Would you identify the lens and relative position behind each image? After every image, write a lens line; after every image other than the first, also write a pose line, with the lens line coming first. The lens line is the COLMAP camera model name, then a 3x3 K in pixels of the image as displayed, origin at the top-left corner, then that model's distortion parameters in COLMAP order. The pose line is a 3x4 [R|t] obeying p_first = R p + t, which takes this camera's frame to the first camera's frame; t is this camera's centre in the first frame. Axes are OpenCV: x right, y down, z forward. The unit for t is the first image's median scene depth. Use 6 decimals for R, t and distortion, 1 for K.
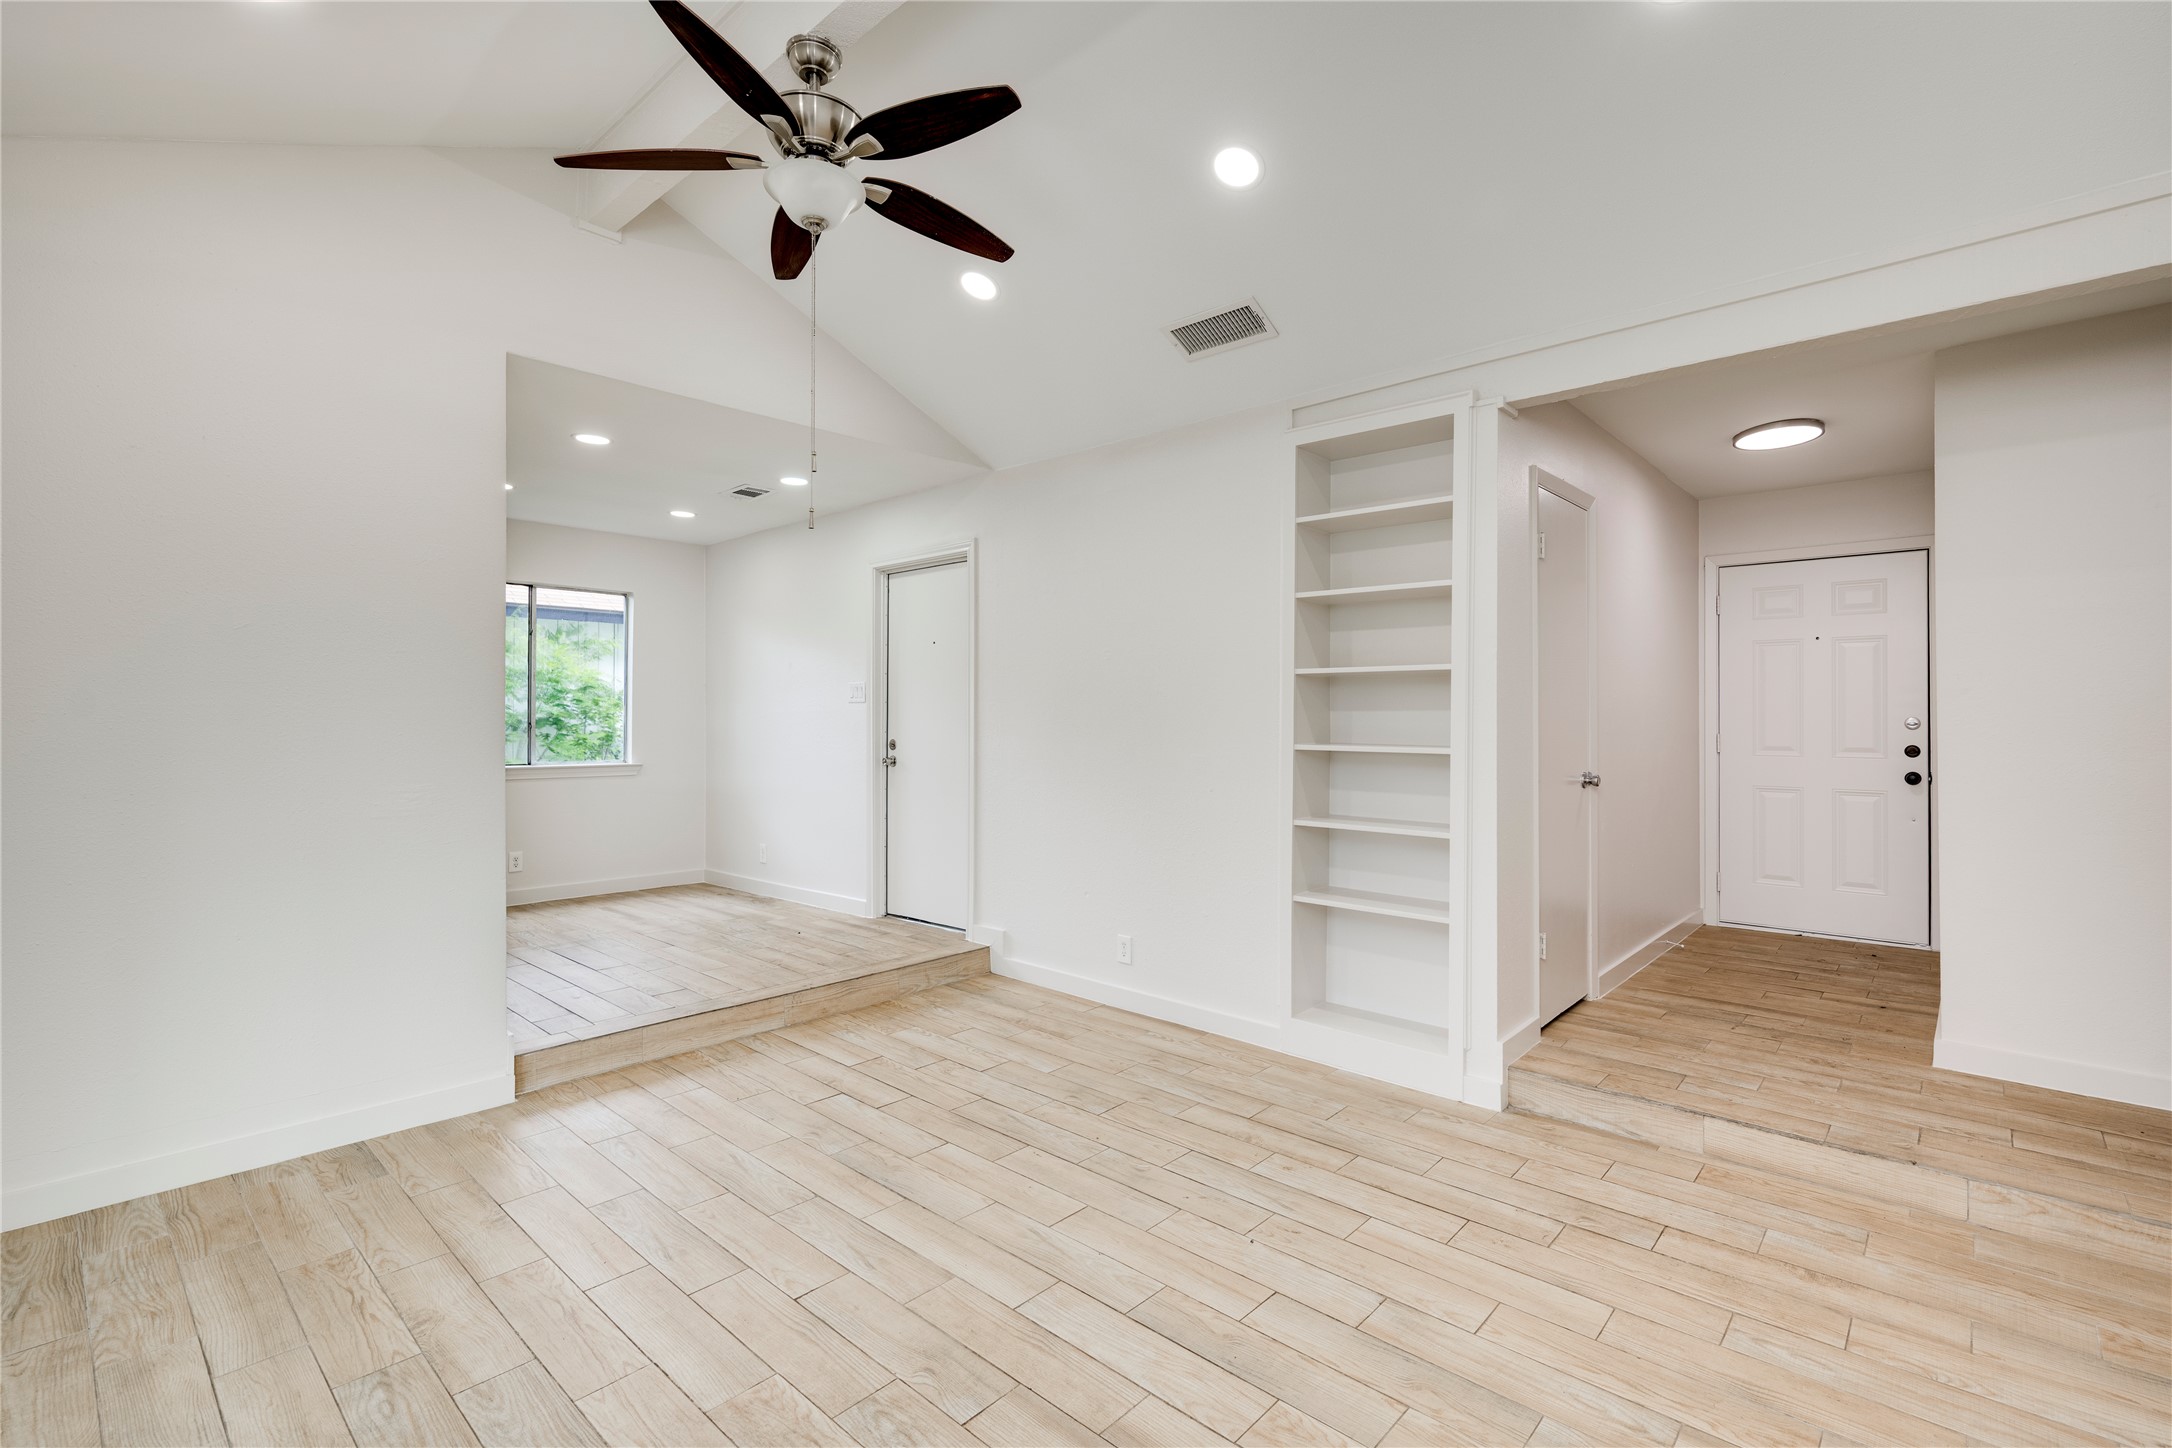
lens RADIAL K [[972.3, 0, 1083.3], [0, 972.3, 715.6], [0, 0, 1]] dist [-0.001111, -0.000206]
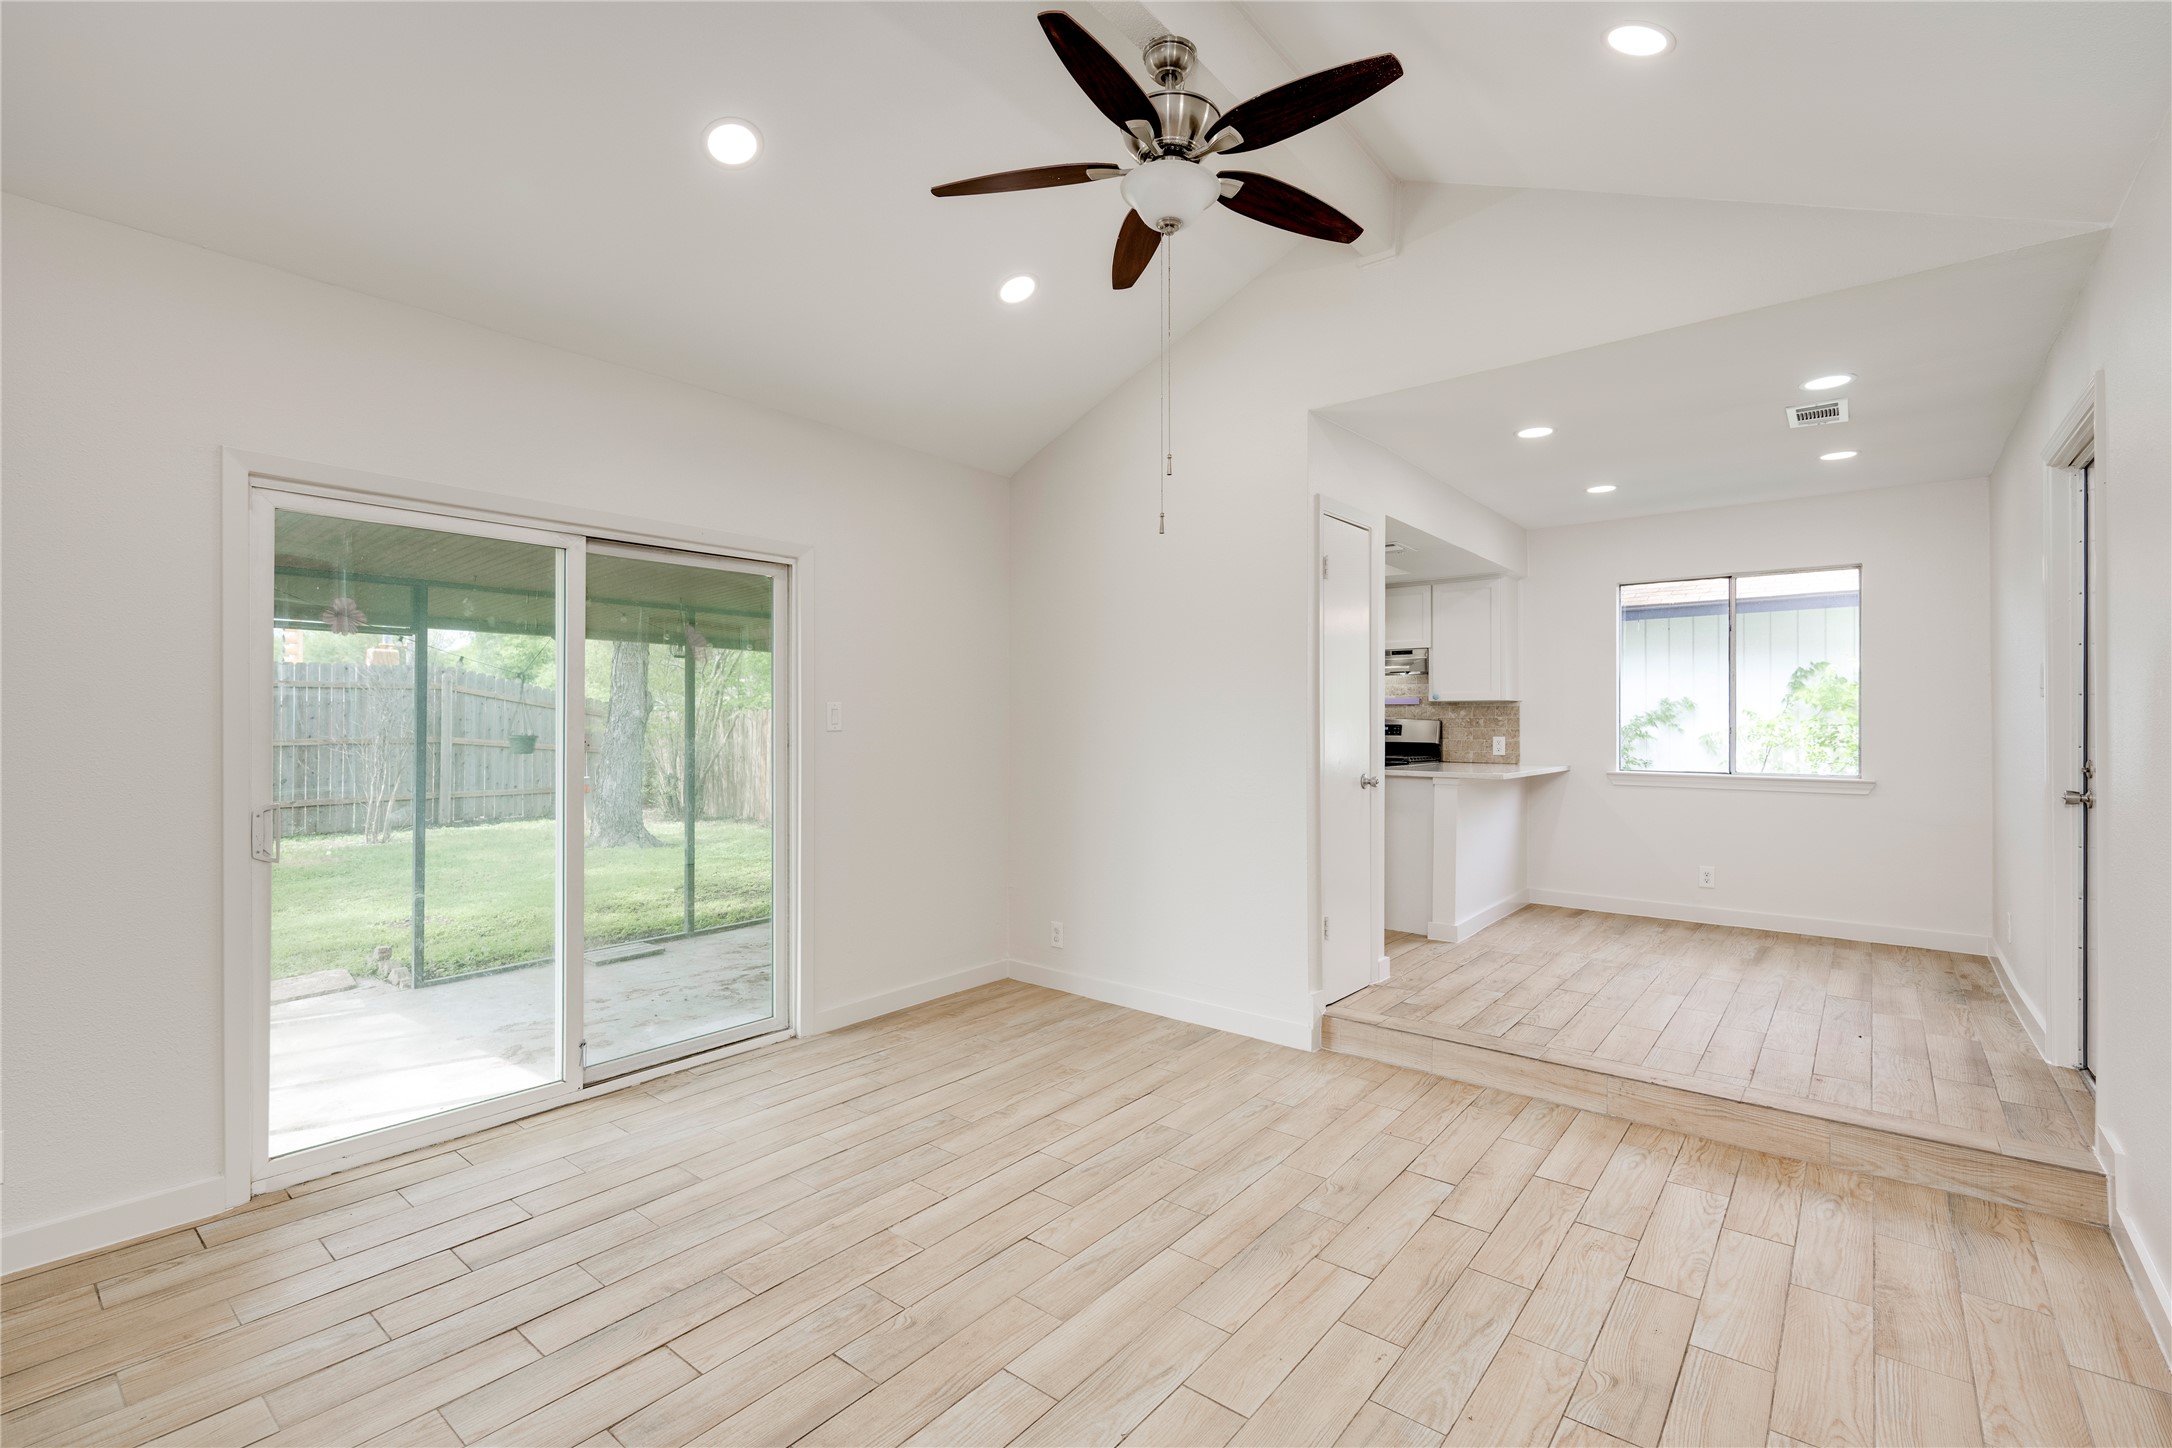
lens RADIAL K [[960.2, 0, 1108.7], [0, 960.2, 724.8], [0, 0, 1]] dist [0.000221, -0.000067]
pose [[0.070567, 0.002456, -0.997504, 0.677059], [0.003016, 0.999992, 0.002675, 0.001332], [0.997503, -0.003197, 0.070559, 0.839123]]
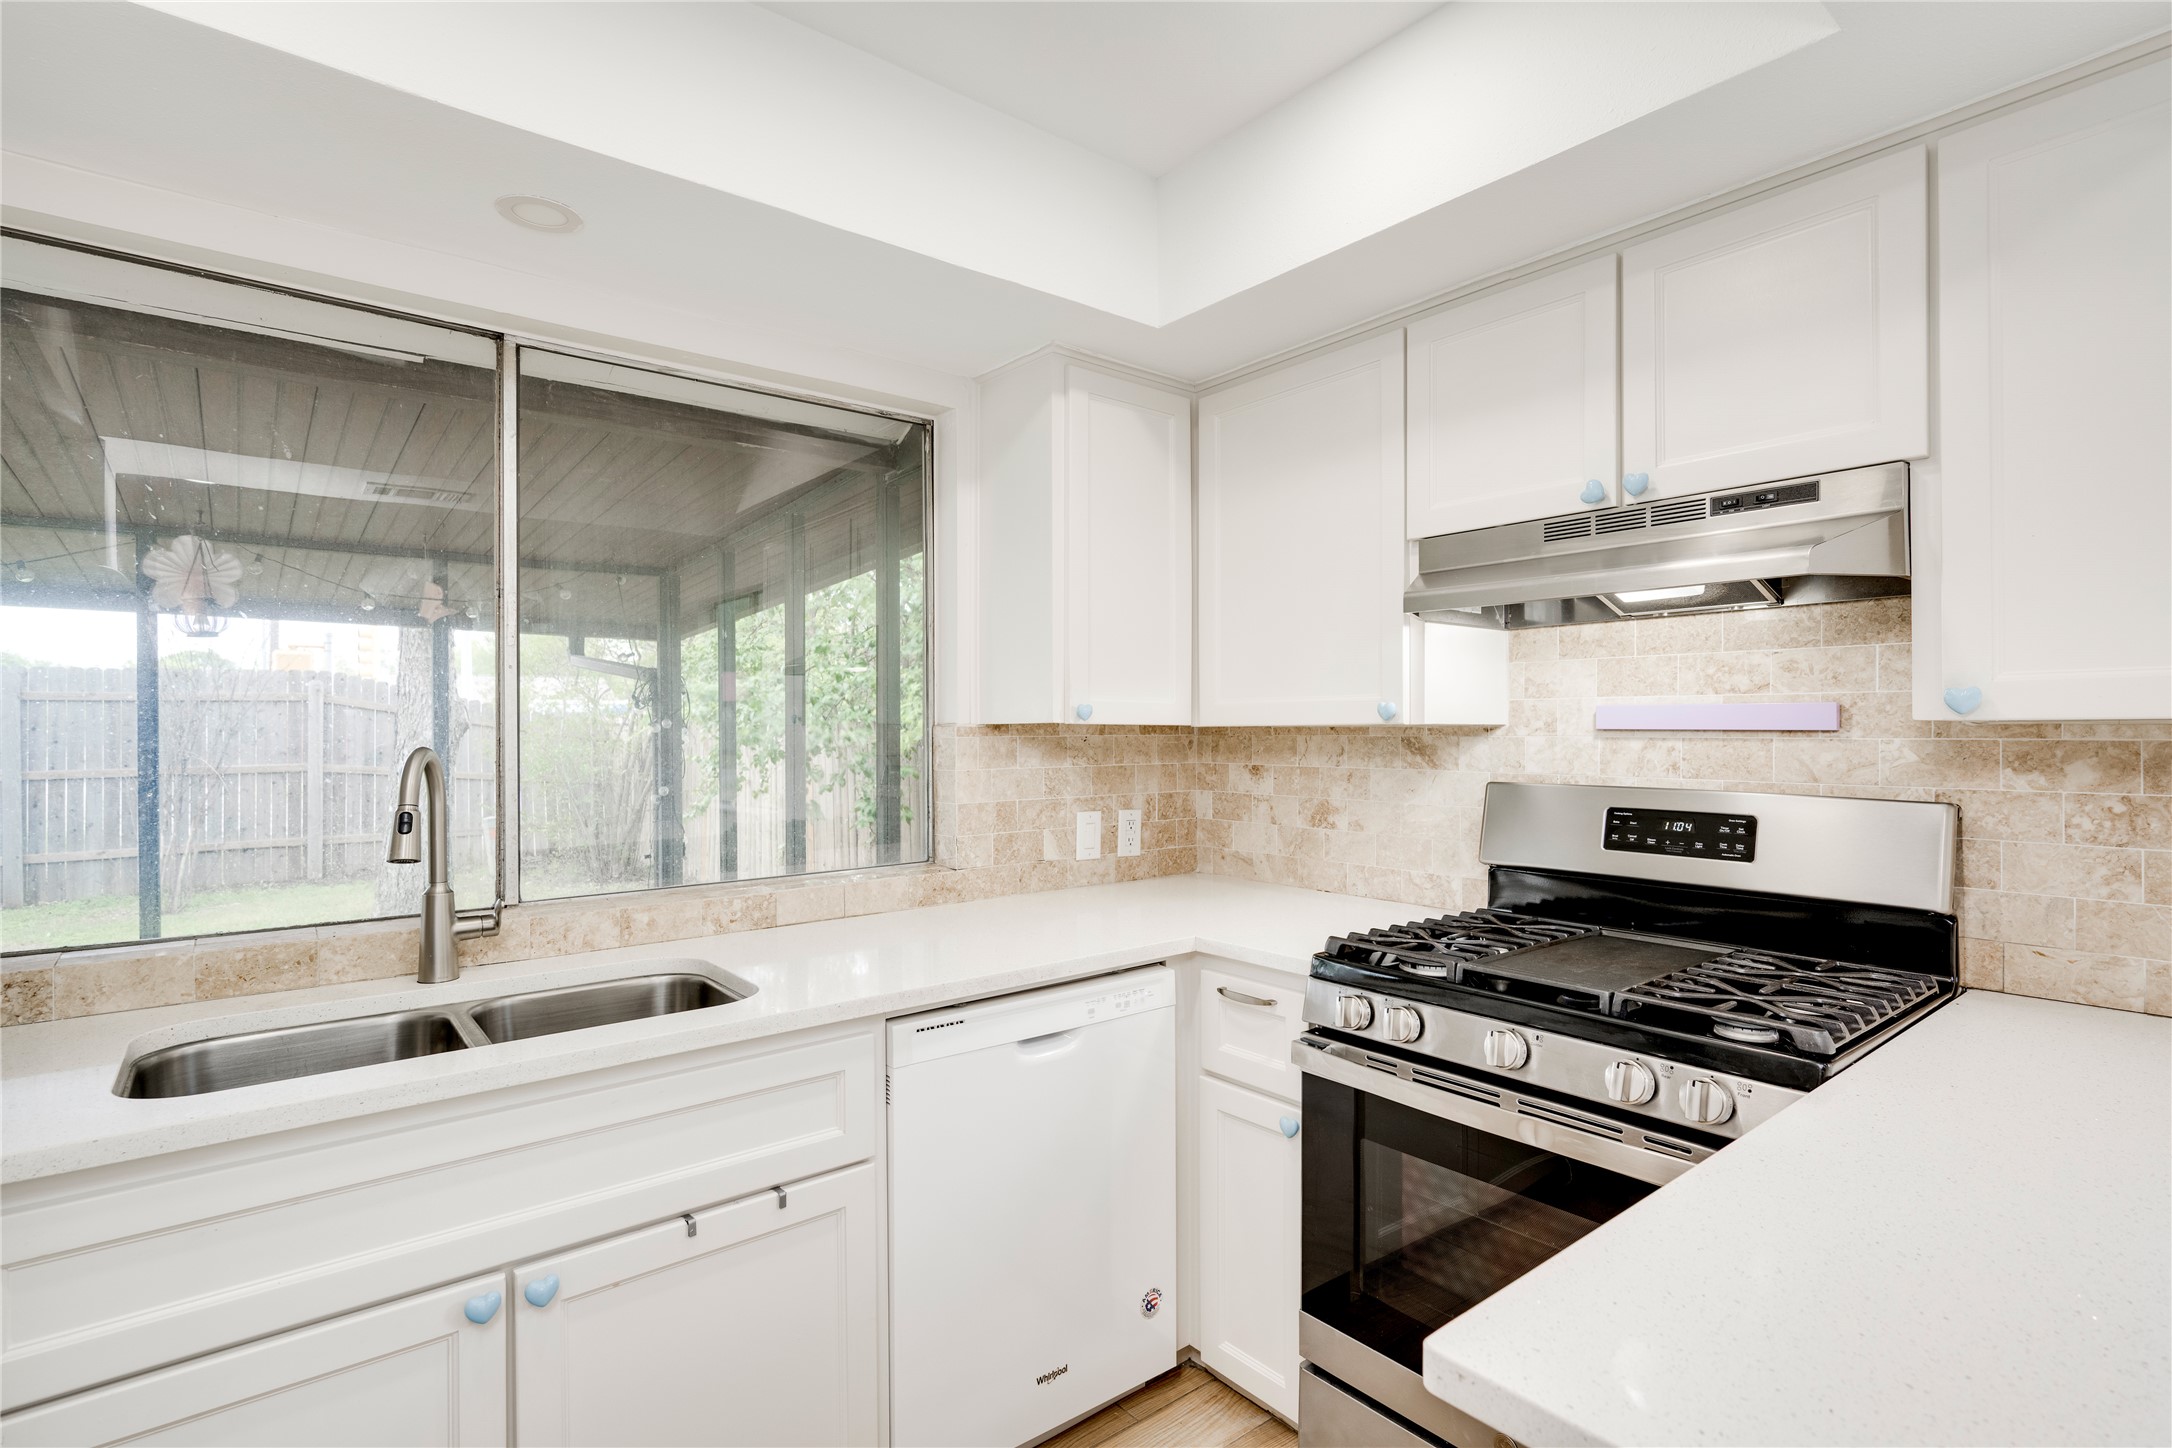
lens RADIAL K [[1057.2, 0, 1096.0], [0, 1057.2, 728.3], [0, 0, 1]] dist [-0.000396, 0.000450]
pose [[-0.141555, 0.002083, -0.989928, -1.055046], [0.010575, 0.999944, 0.000592, -0.049261], [0.989874, -0.010385, -0.141569, 1.463985]]
